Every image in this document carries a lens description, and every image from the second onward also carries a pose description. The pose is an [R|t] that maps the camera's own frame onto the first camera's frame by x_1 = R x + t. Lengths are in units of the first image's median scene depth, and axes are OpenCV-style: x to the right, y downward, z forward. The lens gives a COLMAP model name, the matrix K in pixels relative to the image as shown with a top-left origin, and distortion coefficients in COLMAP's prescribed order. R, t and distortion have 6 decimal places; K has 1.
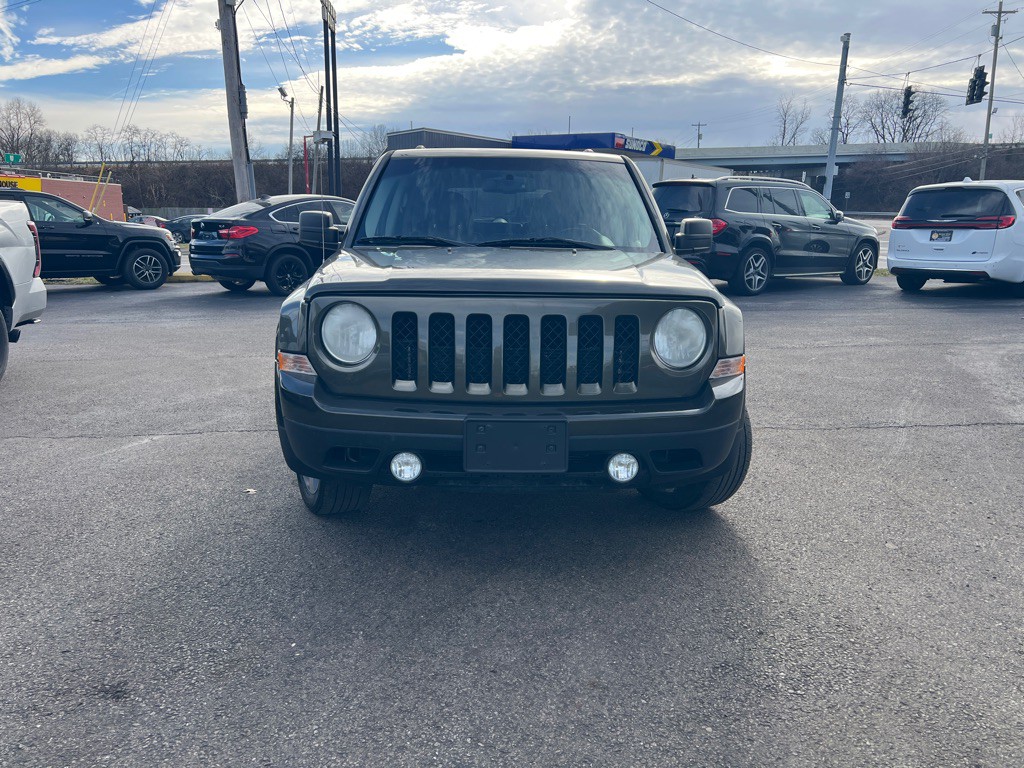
lens RADIAL K [[766.7, 0, 512.2], [0, 766.7, 391.7], [0, 0, 1]] dist [0.045969, -0.054318]
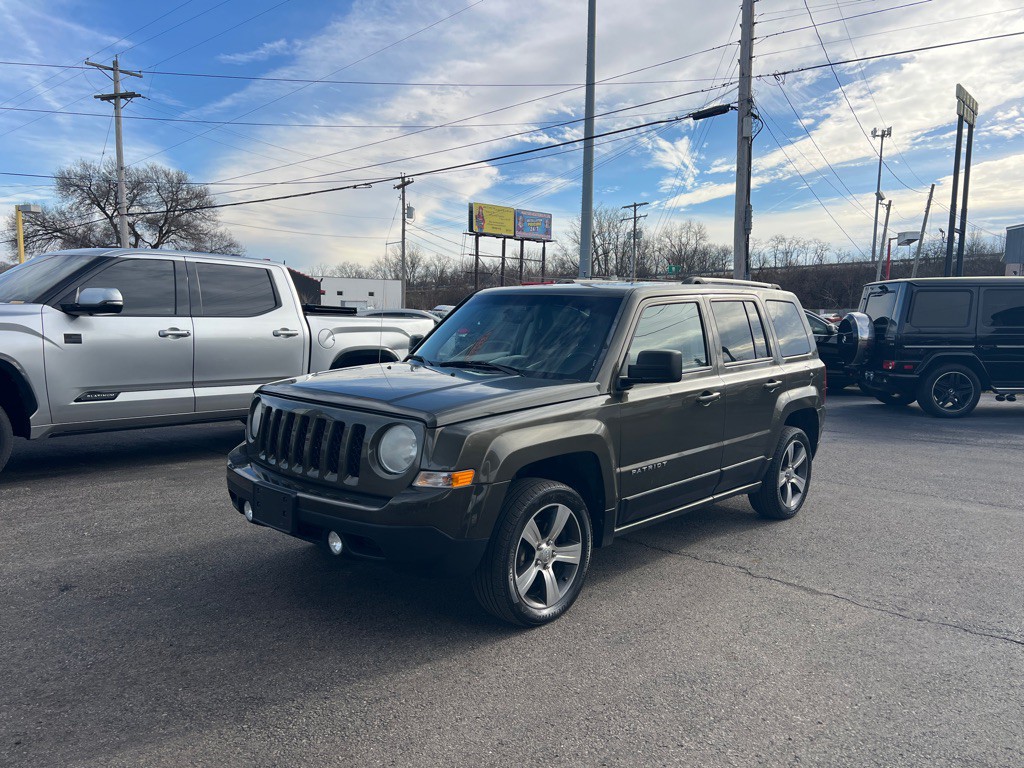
lens RADIAL K [[766.7, 0, 505.8], [0, 766.7, 387.6], [0, 0, 1]] dist [0.045969, -0.054318]
pose [[0.708612, 0.070836, -0.702034, 0.037510], [-0.162093, 0.984681, -0.064256, -0.003650], [0.686728, 0.159327, 0.709239, 0.007546]]
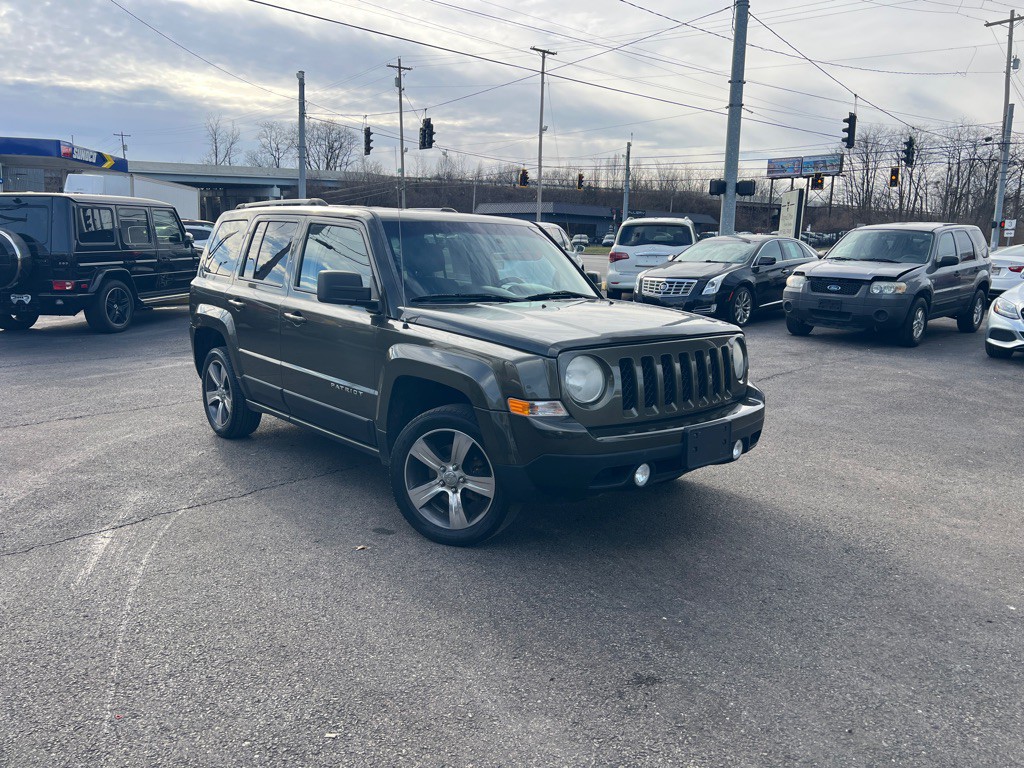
lens RADIAL K [[766.7, 0, 516.3], [0, 766.7, 376.3], [0, 0, 1]] dist [0.045969, -0.054318]
pose [[0.768943, -0.102781, 0.631002, -0.033900], [0.128321, 0.991719, 0.005164, -0.003135], [-0.626307, 0.077000, 0.775764, 0.003111]]
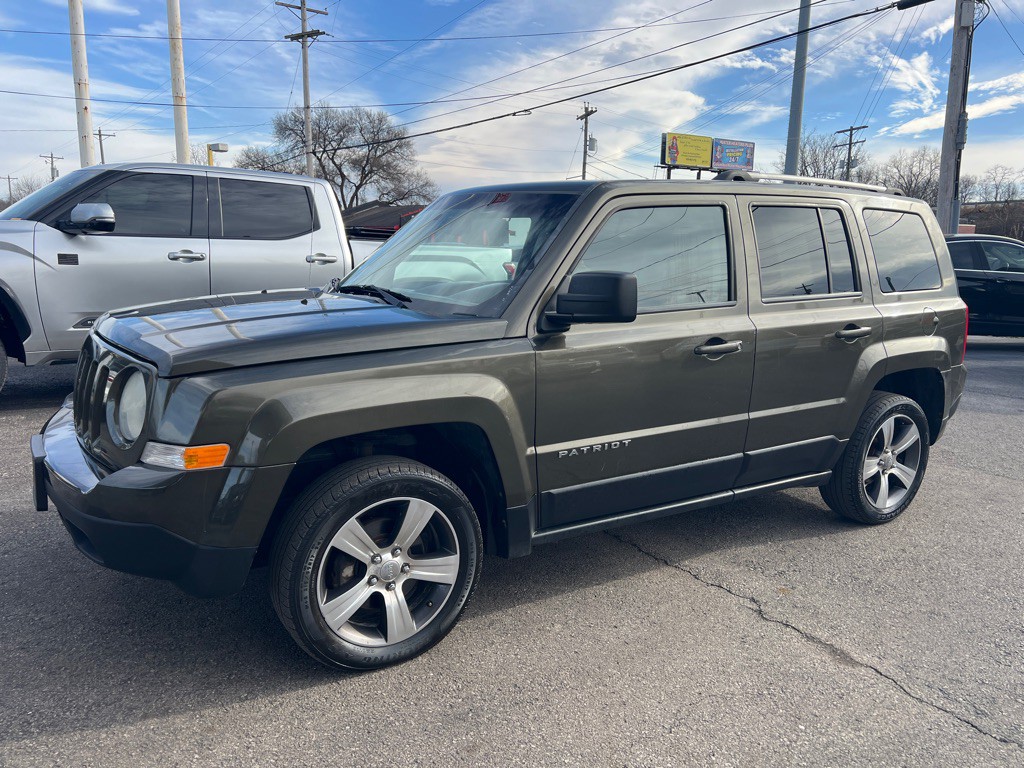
lens RADIAL K [[766.7, 0, 508.7], [0, 766.7, 385.6], [0, 0, 1]] dist [0.045969, -0.054318]
pose [[0.514620, 0.153043, -0.843649, 0.035611], [-0.202927, 0.977727, 0.053582, -0.006889], [0.833059, 0.143625, 0.534215, 0.028004]]
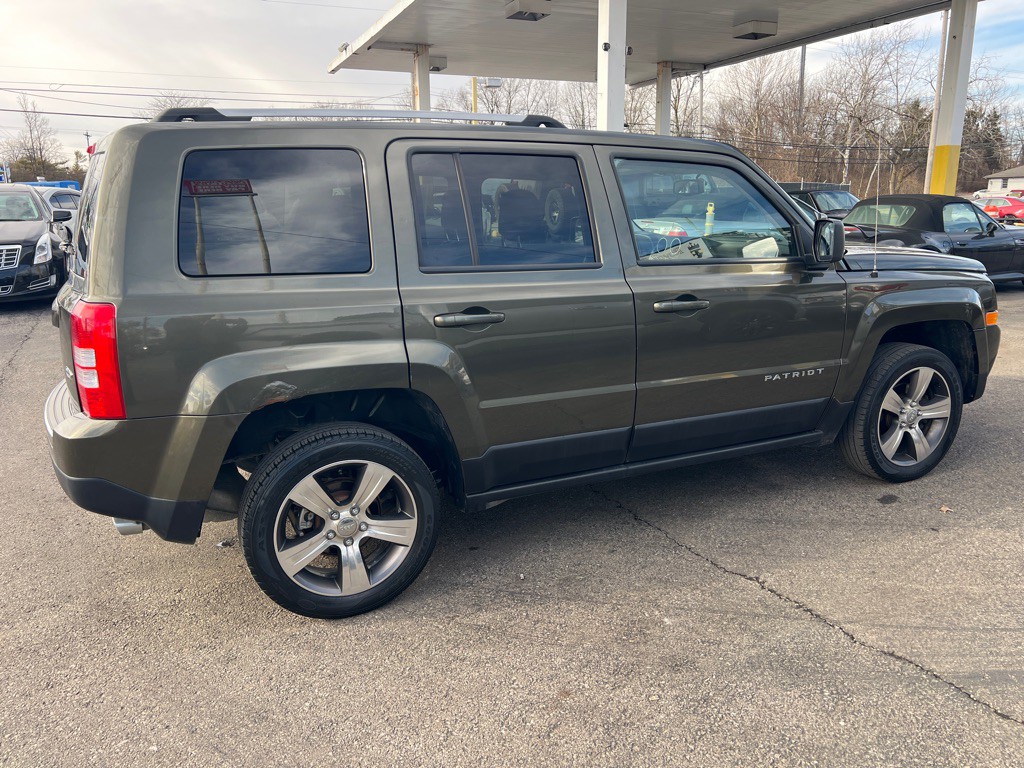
lens RADIAL K [[769.4, 0, 513.5], [0, 769.4, 385.2], [0, 0, 1]] dist [0.036418, -0.035083]
pose [[-0.387758, -0.221831, 0.894670, -0.040669], [0.215105, 0.922034, 0.321844, -0.018539], [-0.896311, 0.317245, -0.309809, 0.073410]]
